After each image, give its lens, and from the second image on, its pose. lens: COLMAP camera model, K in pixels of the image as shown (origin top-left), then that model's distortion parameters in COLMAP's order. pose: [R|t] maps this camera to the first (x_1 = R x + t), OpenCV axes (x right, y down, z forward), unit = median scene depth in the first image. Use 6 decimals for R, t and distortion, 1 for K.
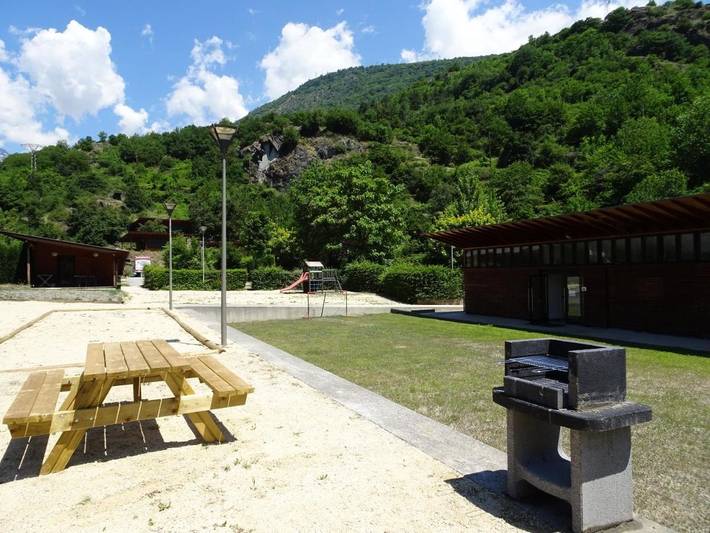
lens RADIAL K [[499.2, 0, 353.6], [0, 499.2, 266.3], [0, 0, 1]] dist [-0.001399, -0.001353]
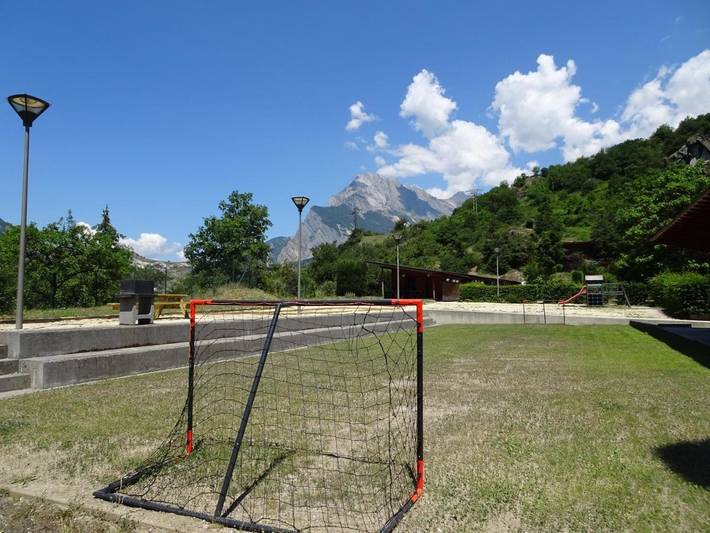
lens RADIAL K [[499.2, 0, 353.2], [0, 499.2, 267.2], [0, 0, 1]] dist [-0.001399, -0.001353]
pose [[0.644985, -0.042668, -0.763003, 0.100214], [0.005274, 0.998665, -0.051388, 0.006258], [0.764177, 0.029120, 0.644349, -0.003813]]
